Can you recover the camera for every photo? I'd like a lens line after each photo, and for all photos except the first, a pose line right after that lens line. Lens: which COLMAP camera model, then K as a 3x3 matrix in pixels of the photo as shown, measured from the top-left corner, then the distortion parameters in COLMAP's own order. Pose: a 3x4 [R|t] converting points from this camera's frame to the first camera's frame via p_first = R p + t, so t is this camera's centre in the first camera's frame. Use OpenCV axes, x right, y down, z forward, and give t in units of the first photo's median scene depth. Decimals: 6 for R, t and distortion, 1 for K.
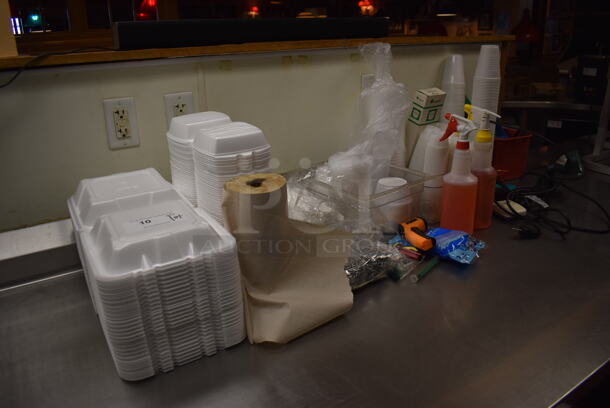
lens RADIAL K [[473.4, 0, 305.7], [0, 473.4, 204.4], [0, 0, 1]] dist [-0.106169, 0.023223]
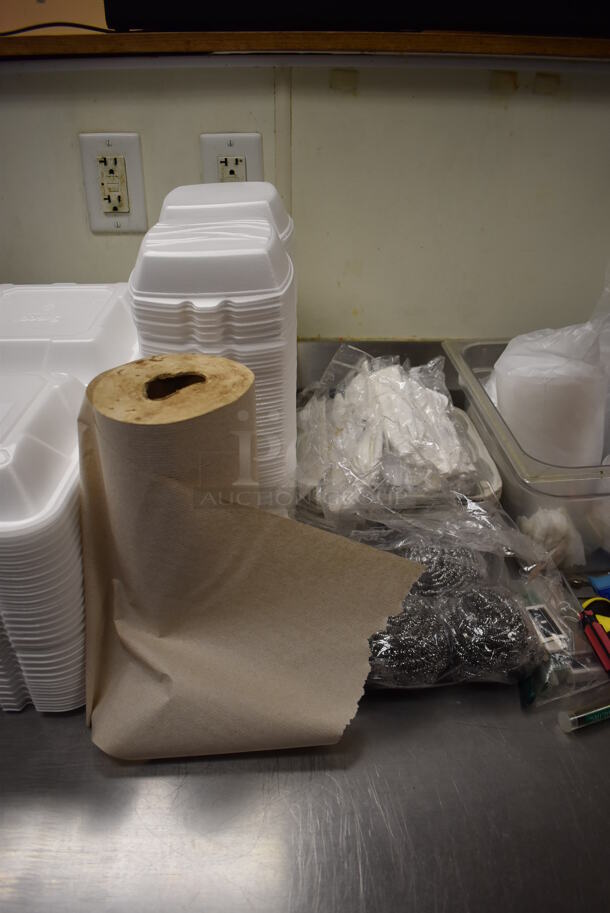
lens RADIAL K [[708.5, 0, 308.7], [0, 708.5, 460.1], [0, 0, 1]] dist [-0.106169, 0.023223]
pose [[0.843741, 0.305339, -0.441441, 0.239674], [-0.209200, 0.944464, 0.253422, -0.138529], [0.494304, -0.121473, 0.860760, 0.455486]]
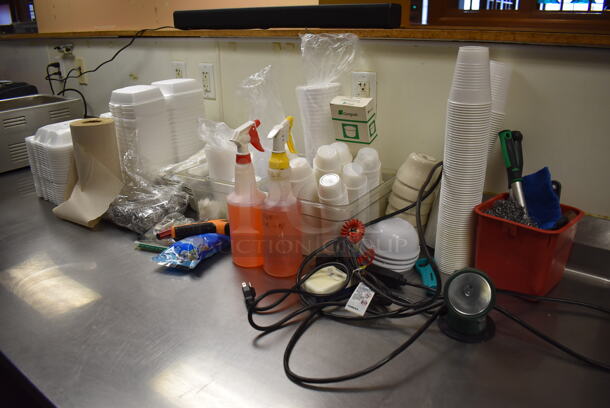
lens RADIAL K [[473.4, 0, 306.5], [0, 473.4, 202.6], [0, 0, 1]] dist [-0.106169, 0.023223]
pose [[0.341491, 0.363379, -0.866798, 1.334943], [-0.324149, 0.911190, 0.254285, -0.359207], [0.882220, 0.194136, 0.428952, 0.875634]]
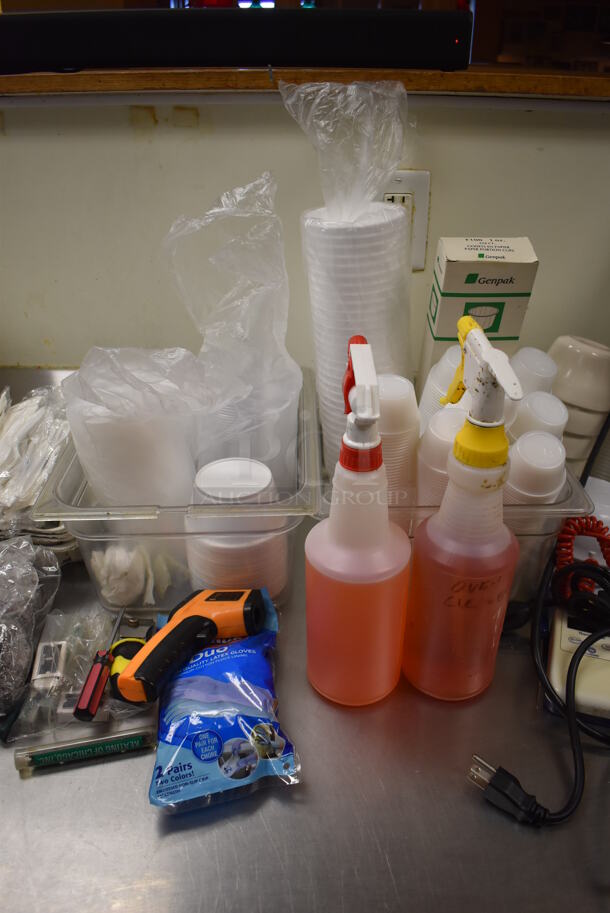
lens RADIAL K [[708.5, 0, 306.0], [0, 708.5, 459.6], [0, 0, 1]] dist [-0.106169, 0.023223]
pose [[0.810130, 0.326250, -0.487084, 0.621315], [-0.230430, 0.941180, 0.247147, -0.265188], [0.539066, -0.087982, 0.837656, 0.697051]]
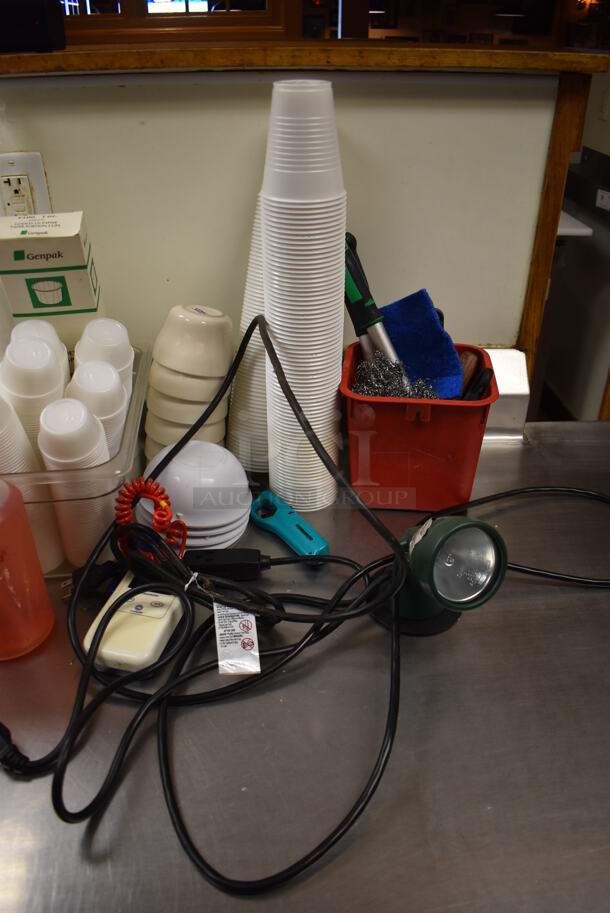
lens RADIAL K [[708.5, 0, 305.4], [0, 708.5, 459.5], [0, 0, 1]] dist [-0.106169, 0.023223]
pose [[0.862261, 0.292810, -0.413242, 0.953514], [-0.199337, 0.946285, 0.254577, -0.338538], [0.465587, -0.137137, 0.874312, 0.865493]]
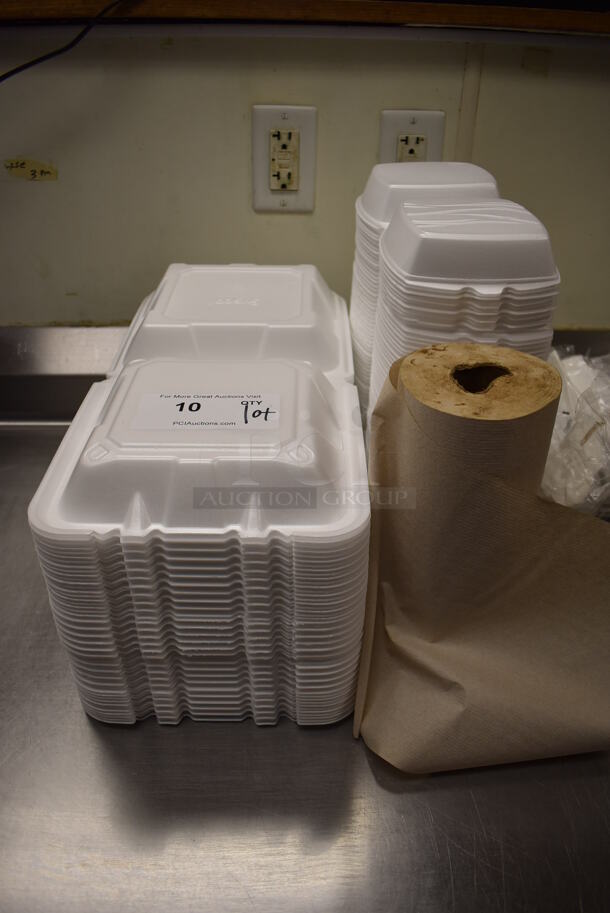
lens RADIAL K [[708.5, 0, 309.7], [0, 708.5, 458.0], [0, 0, 1]] dist [-0.106169, 0.023223]
pose [[0.854133, 0.314465, -0.414209, 0.028876], [-0.216611, 0.939214, 0.266376, -0.089981], [0.472797, -0.137799, 0.870330, 0.373049]]
